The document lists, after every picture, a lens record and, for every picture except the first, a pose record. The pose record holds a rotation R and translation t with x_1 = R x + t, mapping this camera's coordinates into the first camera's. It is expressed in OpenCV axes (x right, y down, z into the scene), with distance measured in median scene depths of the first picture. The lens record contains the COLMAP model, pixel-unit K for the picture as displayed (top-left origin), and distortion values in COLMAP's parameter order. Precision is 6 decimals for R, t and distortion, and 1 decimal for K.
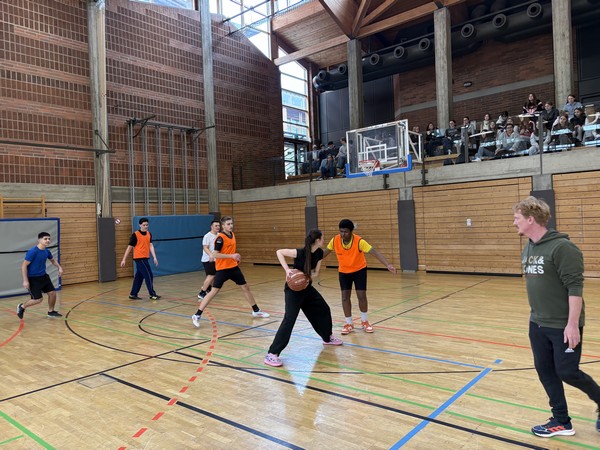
lens RADIAL K [[446.5, 0, 311.9], [0, 446.5, 226.2], [0, 0, 1]] dist [0.039602, -0.043059]
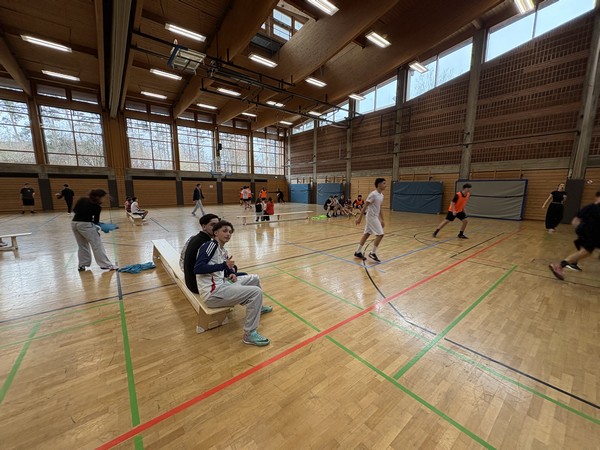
lens RADIAL K [[239.0, 0, 299.9], [0, 239.0, 224.5], [0, 0, 1]] dist [0.000560, 0.000629]
pose [[-0.201652, 0.190013, -0.960849, 0.478153], [-0.008820, 0.980610, 0.195772, -0.019619], [0.979418, 0.047953, -0.196066, 0.311794]]
